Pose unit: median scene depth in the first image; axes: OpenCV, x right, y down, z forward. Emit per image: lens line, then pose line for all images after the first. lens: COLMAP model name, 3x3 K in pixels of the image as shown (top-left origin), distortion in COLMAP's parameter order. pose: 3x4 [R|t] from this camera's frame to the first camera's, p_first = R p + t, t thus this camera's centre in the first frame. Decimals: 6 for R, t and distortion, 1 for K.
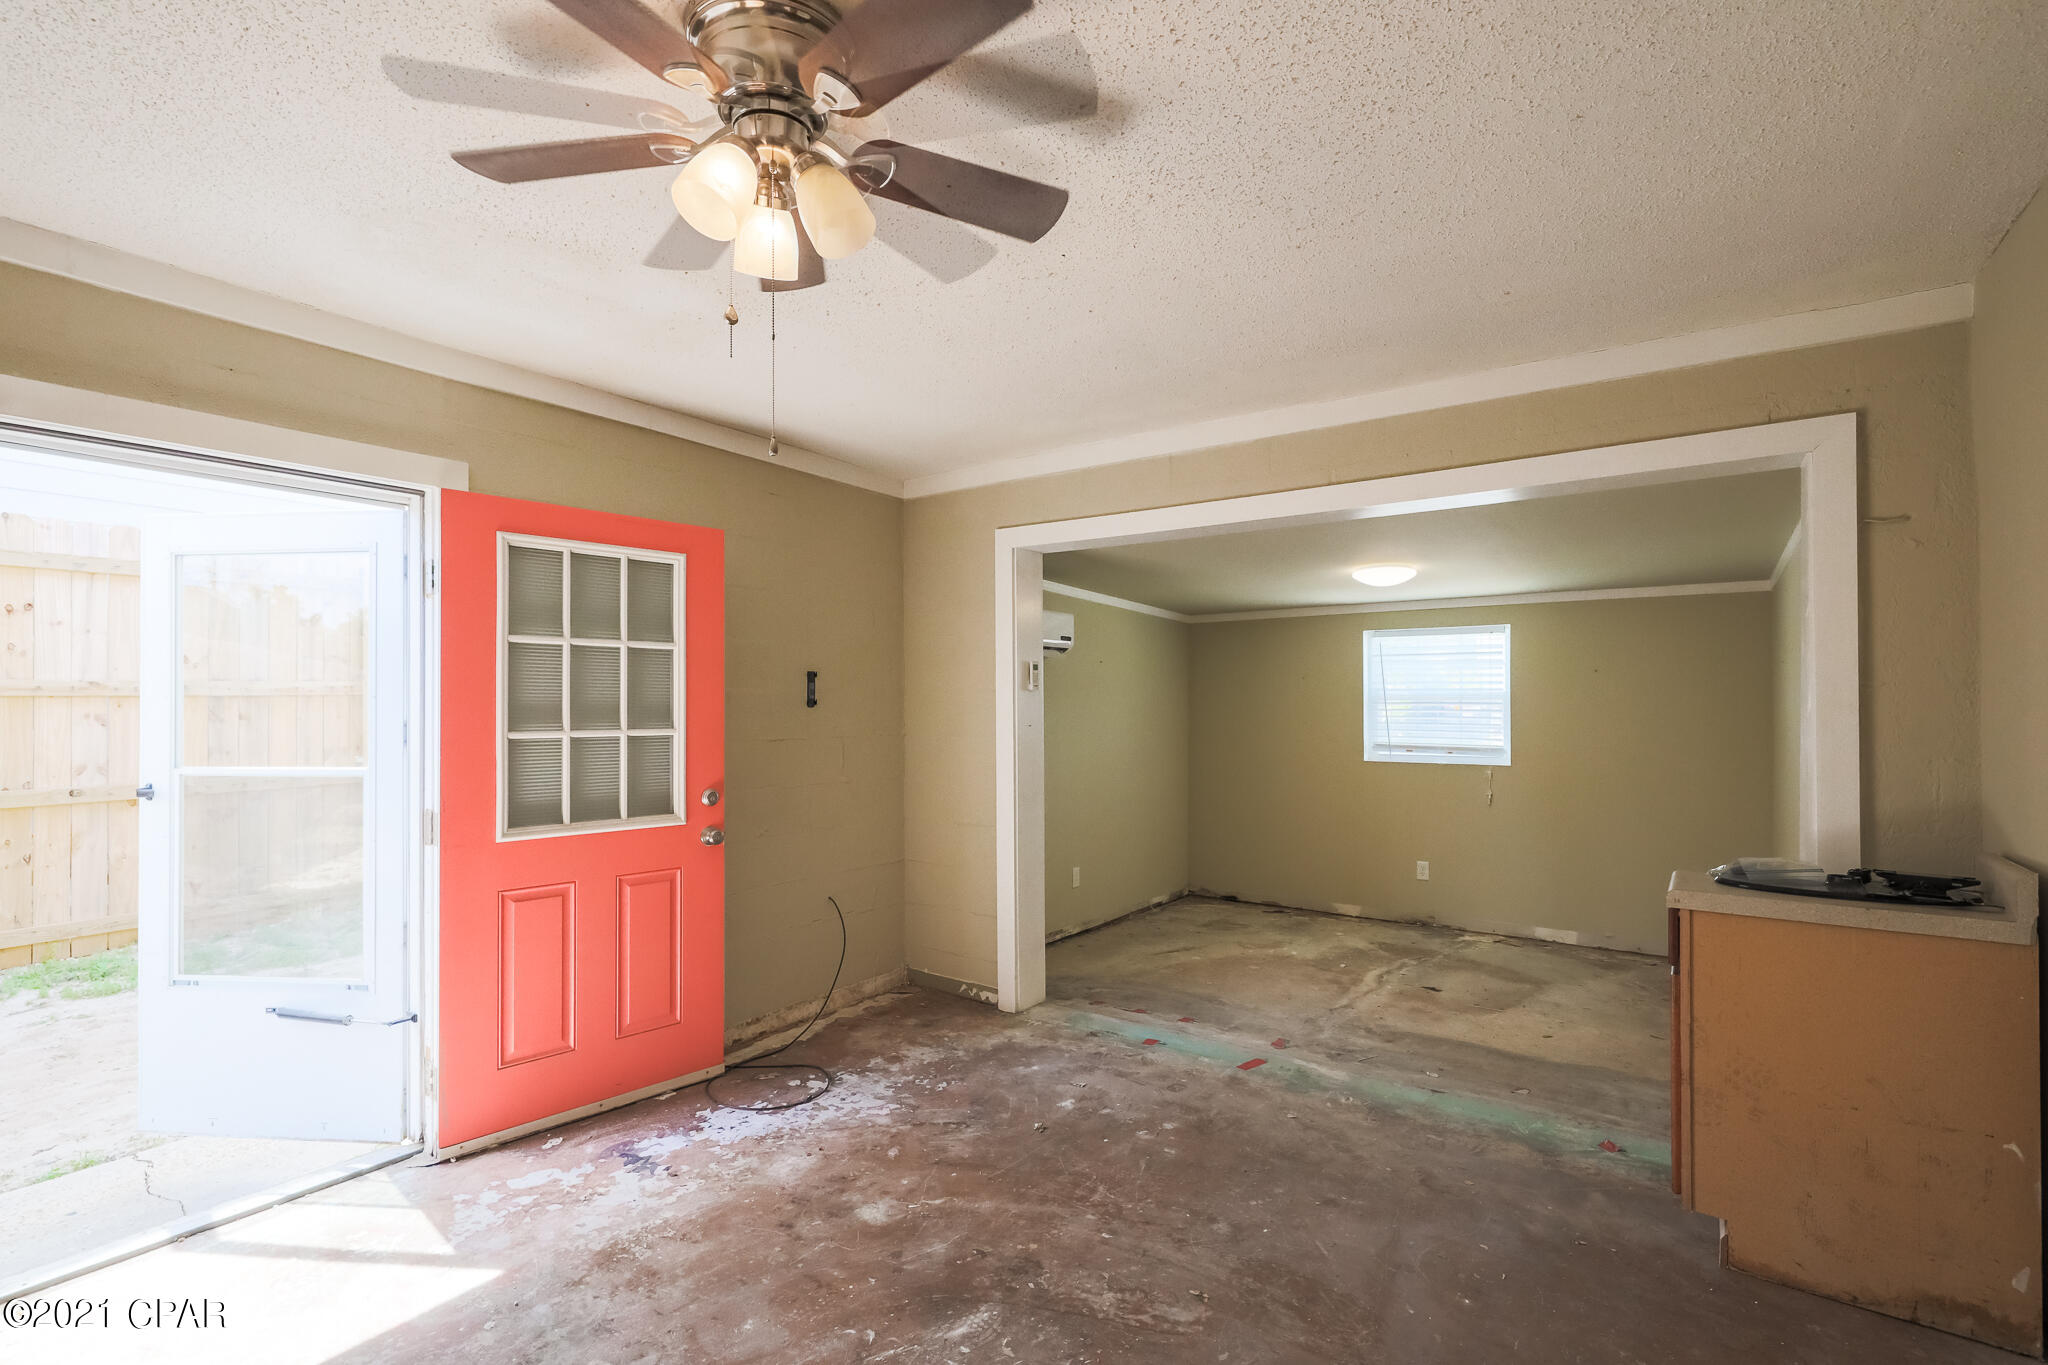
lens RADIAL K [[938.7, 0, 1028.4], [0, 938.7, 694.1], [0, 0, 1]] dist [-0.001439, 0.001596]
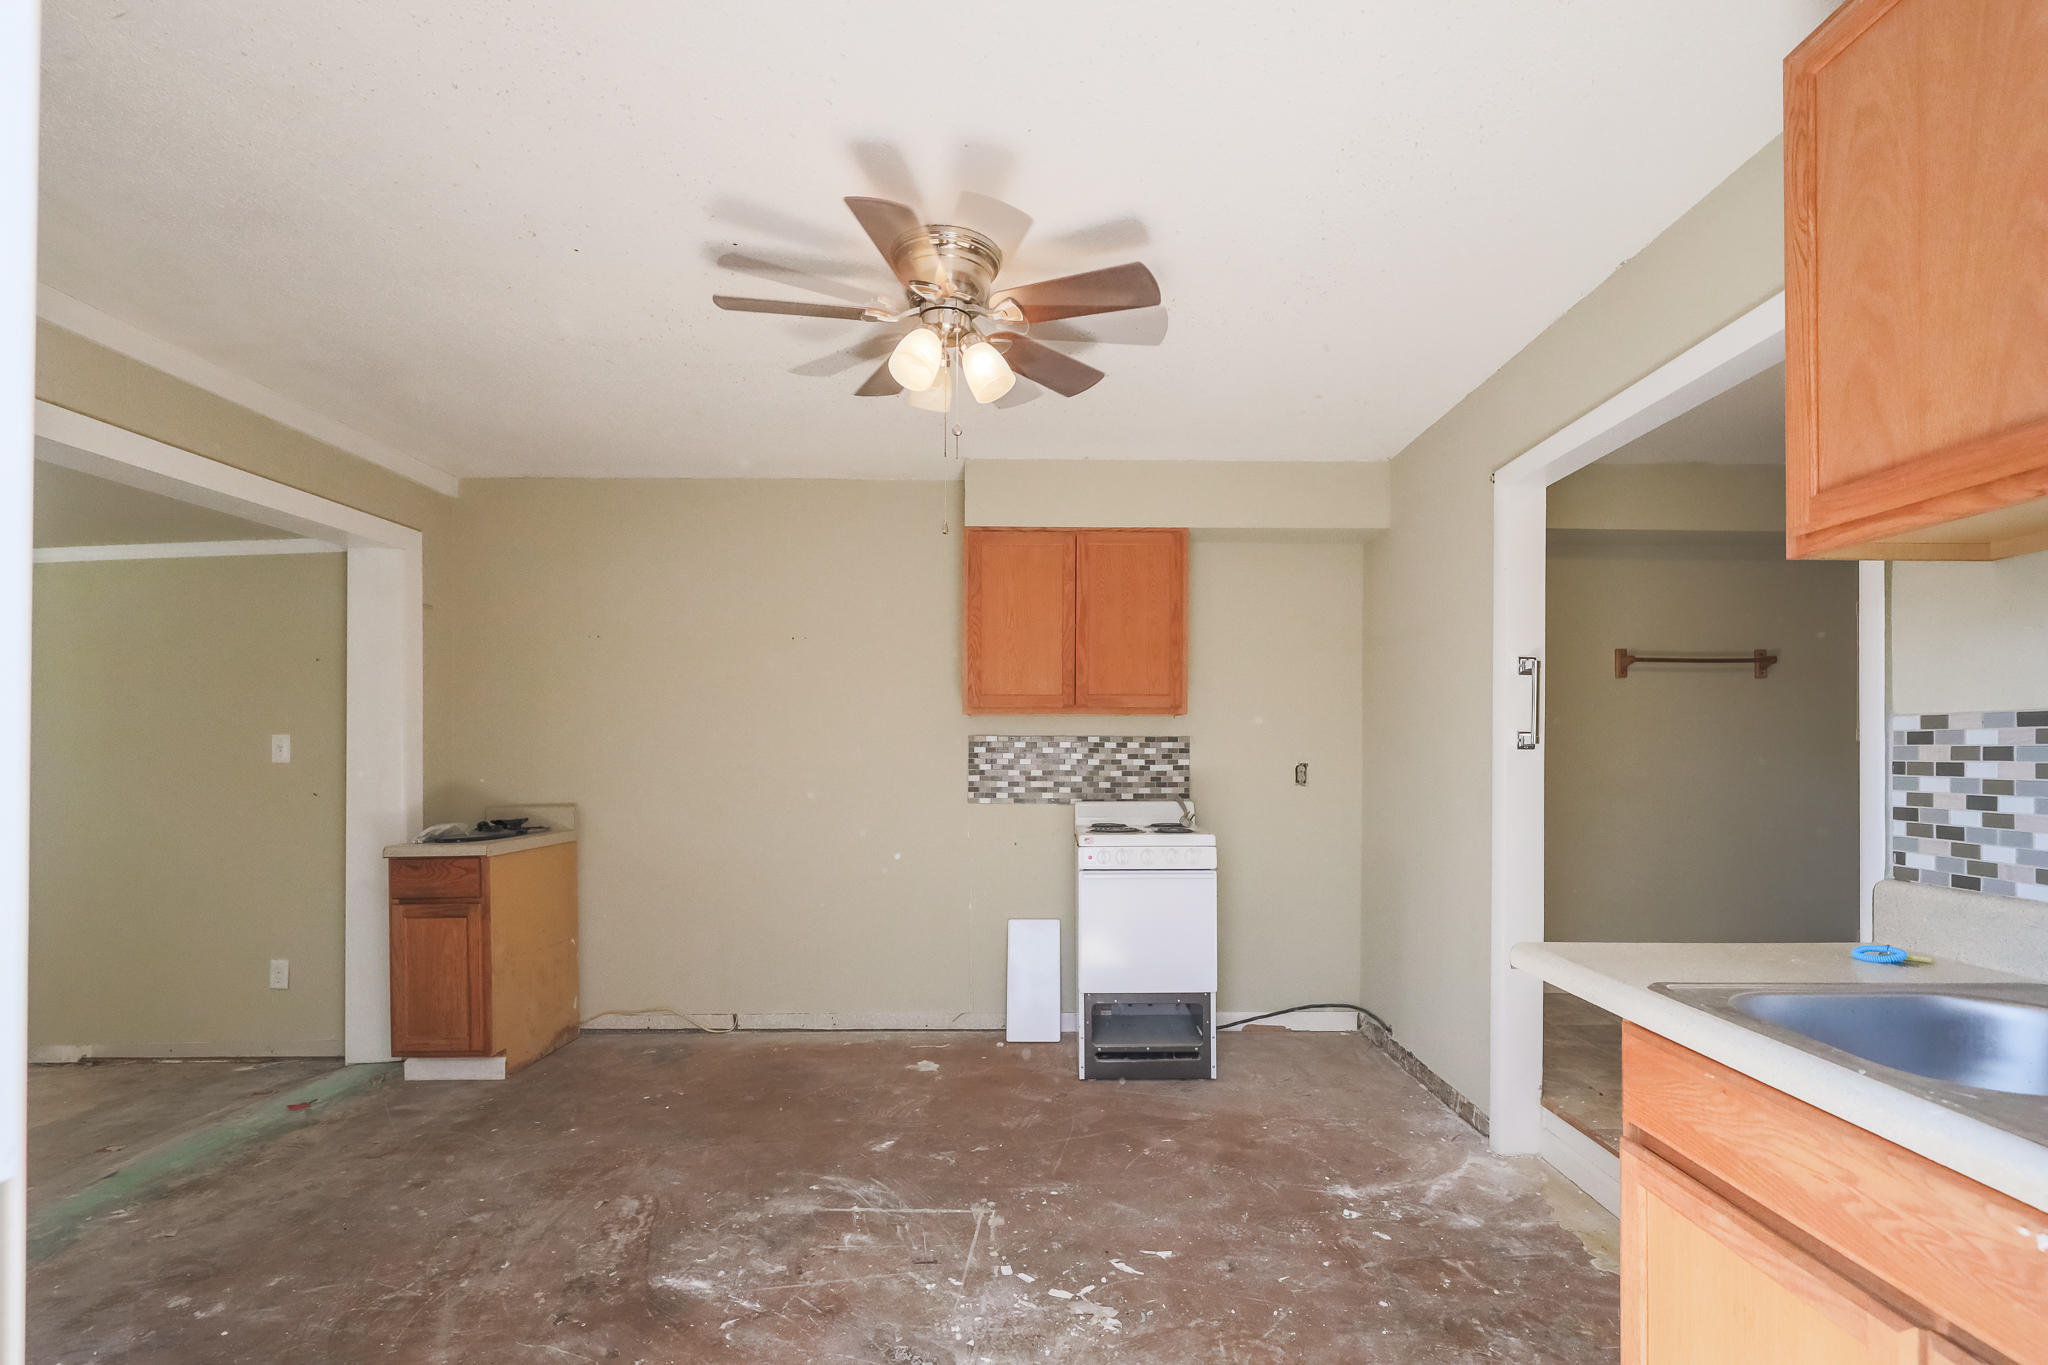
lens RADIAL K [[938.7, 0, 1020.2], [0, 938.7, 747.7], [0, 0, 1]] dist [-0.001439, 0.001596]
pose [[-0.553213, 0.003646, 0.833032, -0.878418], [-0.003420, 0.999972, -0.006649, 0.052112], [-0.833033, -0.006527, -0.553185, 0.965685]]
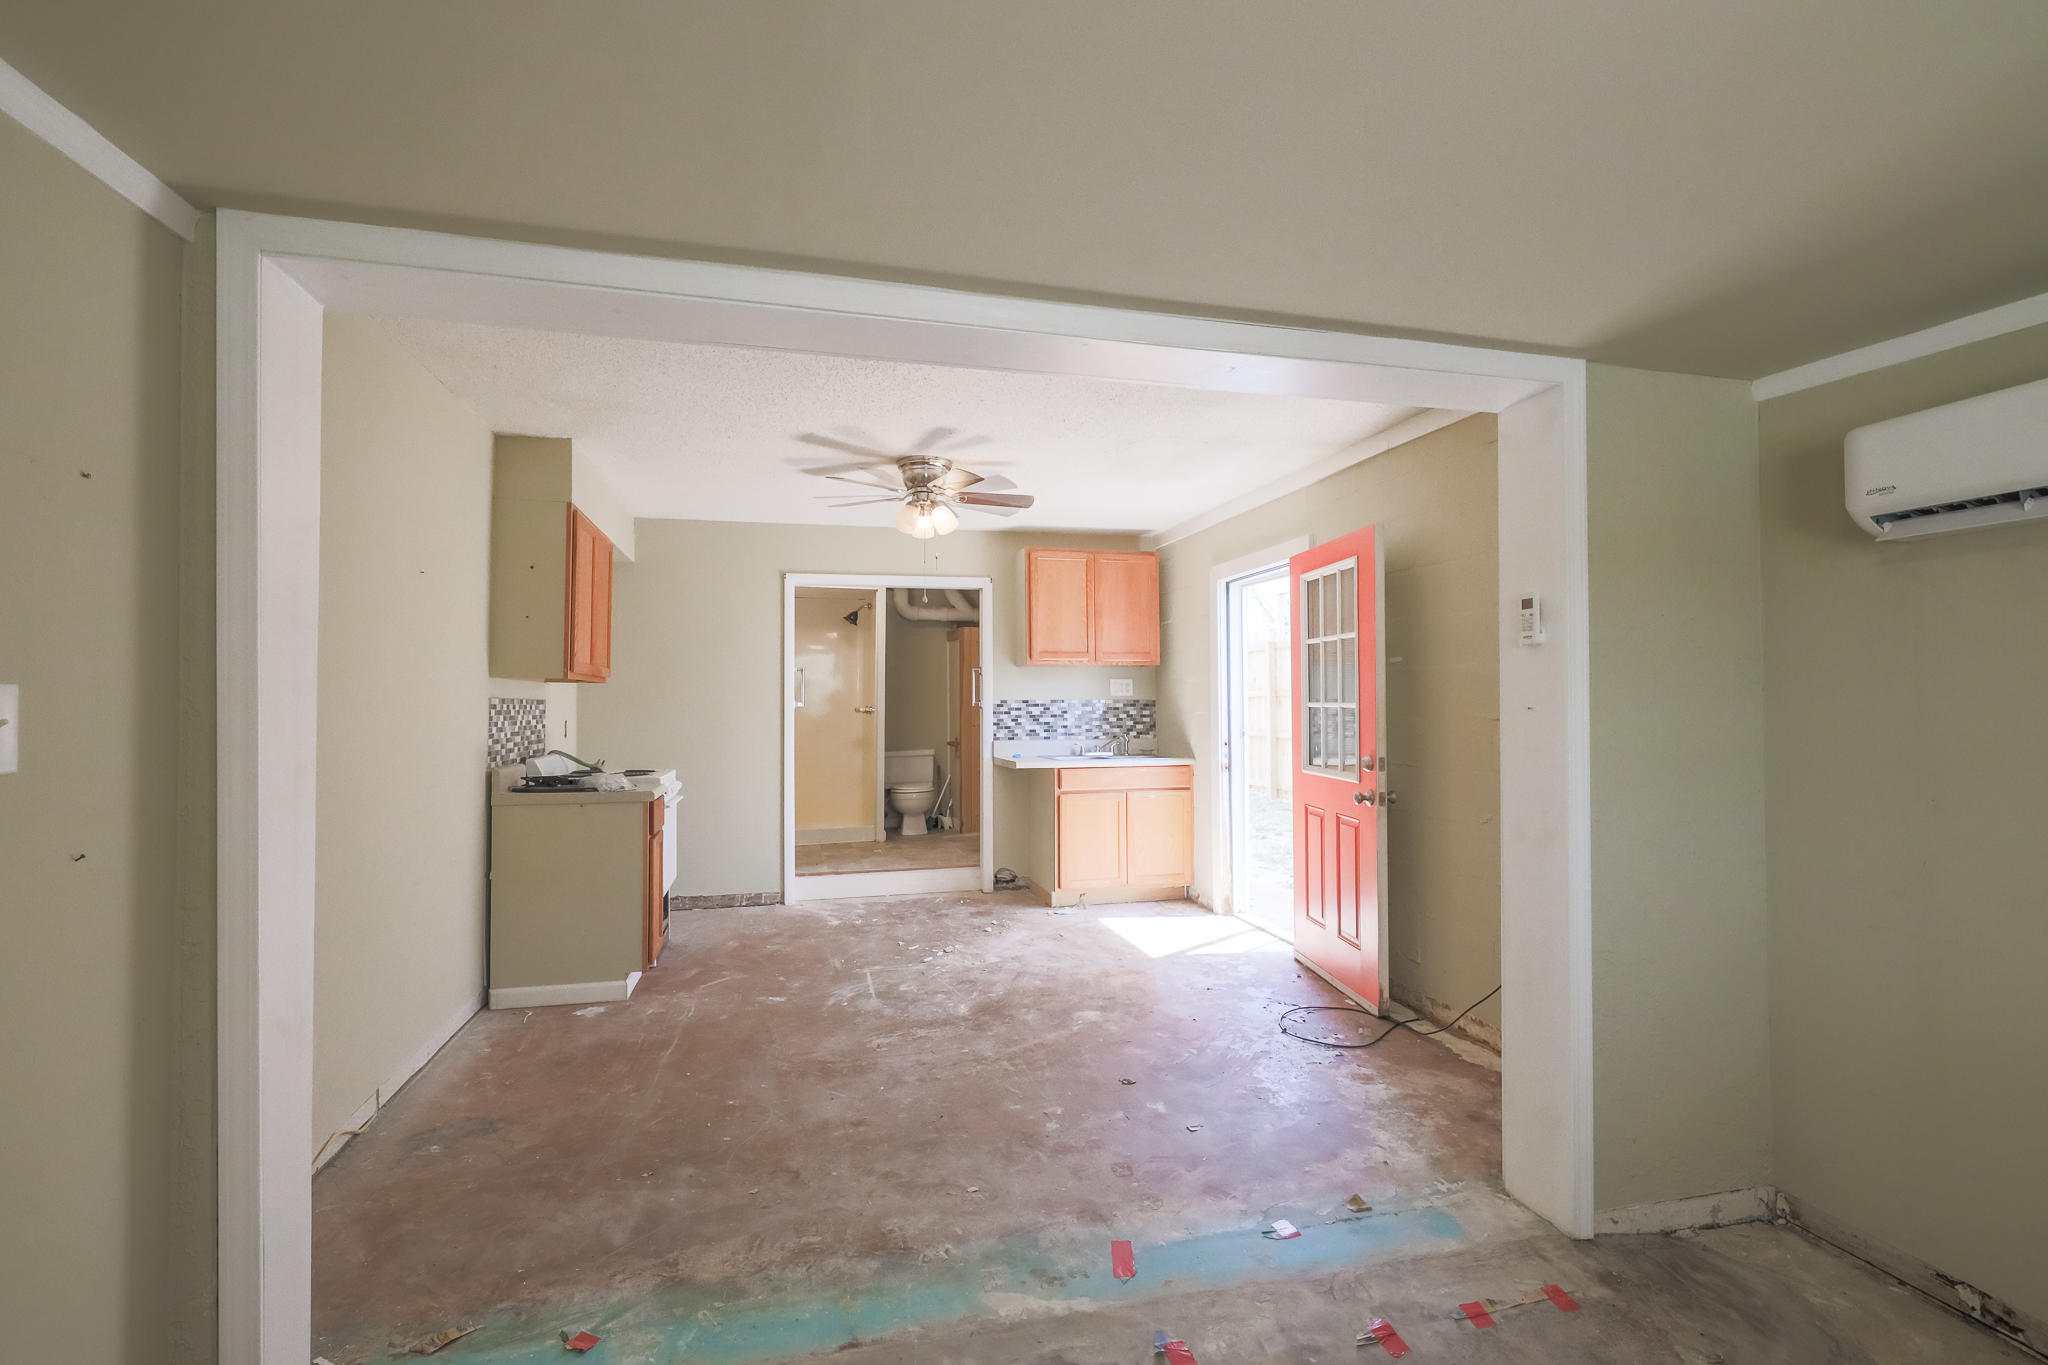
lens RADIAL K [[938.7, 0, 1032.8], [0, 938.7, 685.4], [0, 0, 1]] dist [-0.001439, 0.001596]
pose [[-0.656765, -0.007484, -0.754058, 0.975199], [0.014026, 0.999657, -0.022138, 0.043445], [0.753964, -0.025116, -0.656435, 1.798135]]
